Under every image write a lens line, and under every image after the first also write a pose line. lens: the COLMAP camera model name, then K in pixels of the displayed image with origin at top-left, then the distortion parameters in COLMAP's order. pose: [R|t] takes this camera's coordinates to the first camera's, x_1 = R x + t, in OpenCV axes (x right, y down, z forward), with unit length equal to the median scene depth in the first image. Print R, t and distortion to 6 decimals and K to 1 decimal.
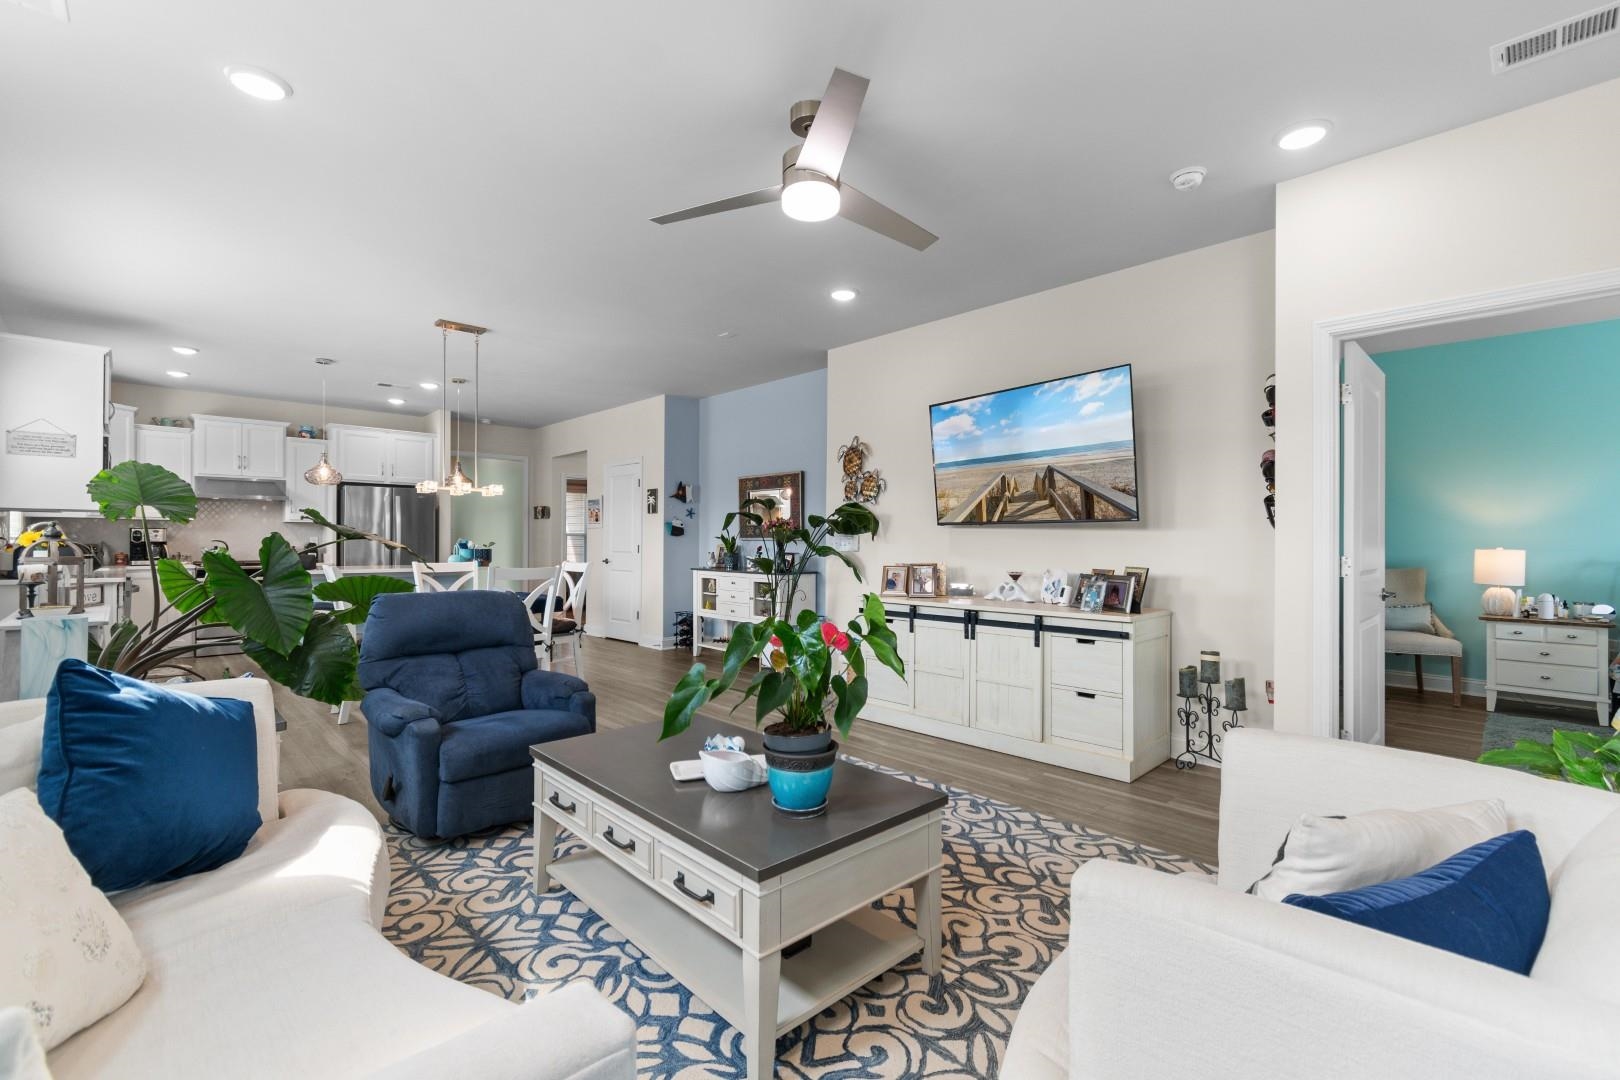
lens RADIAL K [[711.2, 0, 815.3], [0, 711.2, 545.9], [0, 0, 1]] dist [0.004310, 0.000277]
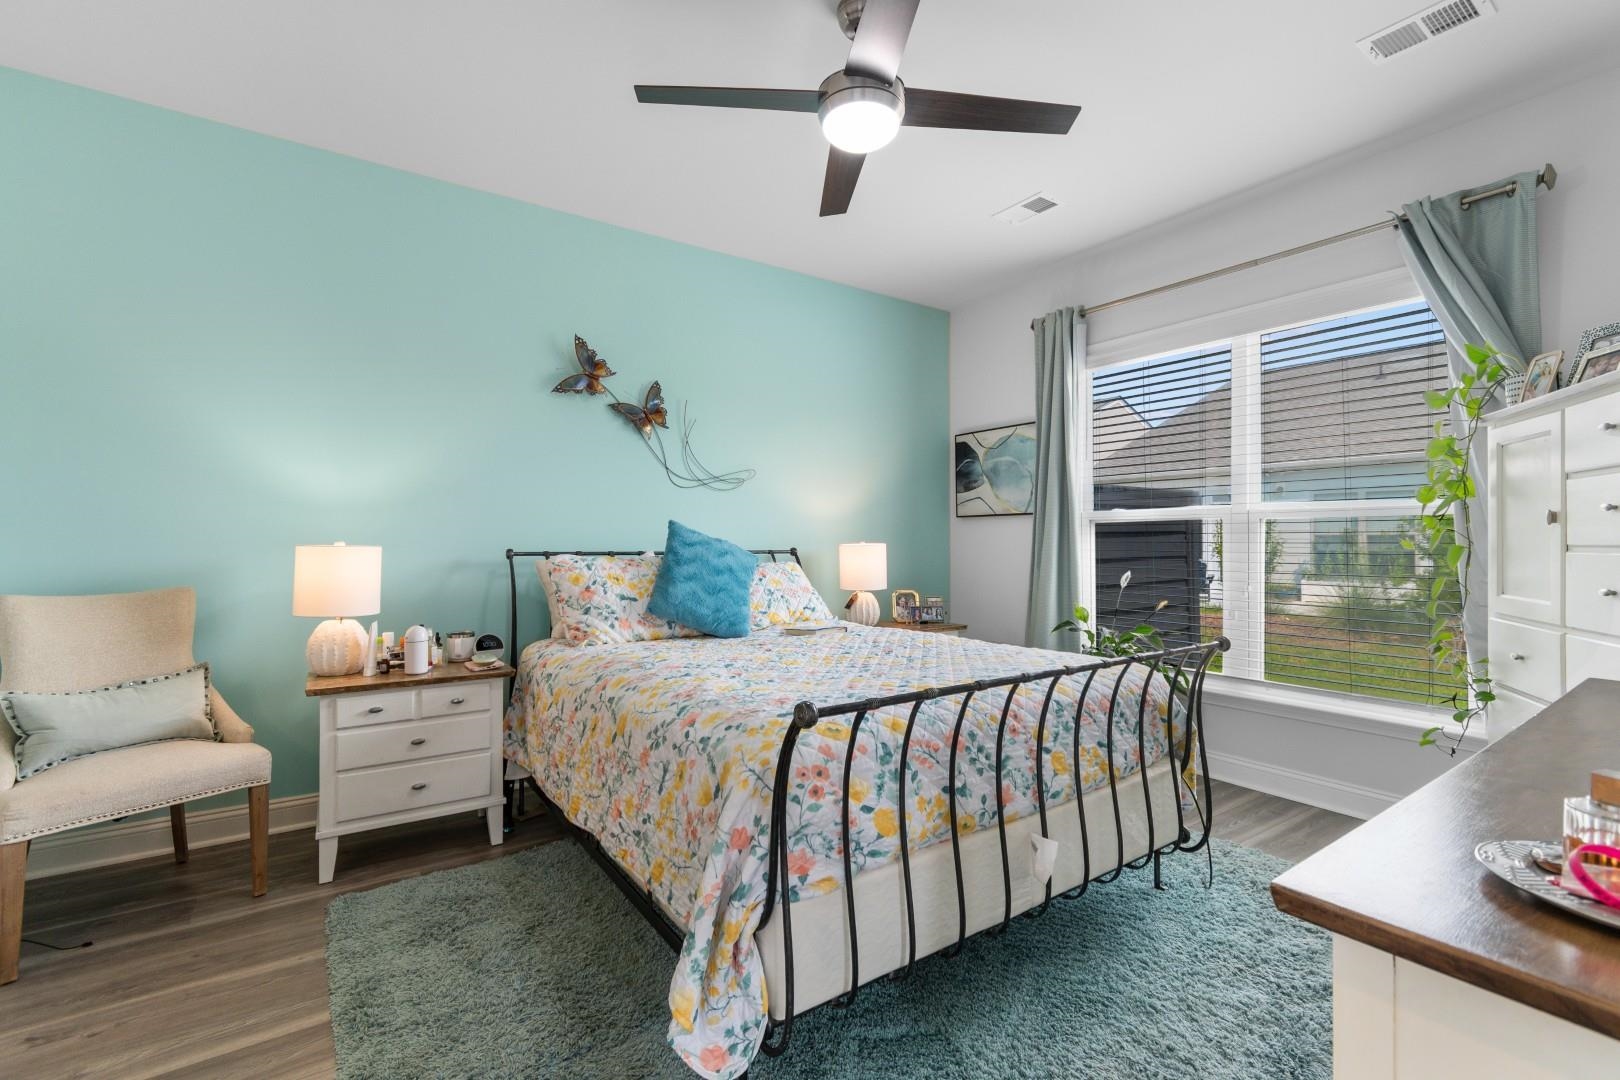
lens RADIAL K [[711.2, 0, 816.9], [0, 711.2, 534.8], [0, 0, 1]] dist [0.004310, 0.000277]
pose [[0.164851, -0.005553, 0.986303, 0.526200], [0.007961, 0.999959, 0.004300, -0.001778], [-0.986286, 0.007143, 0.164888, 0.593565]]
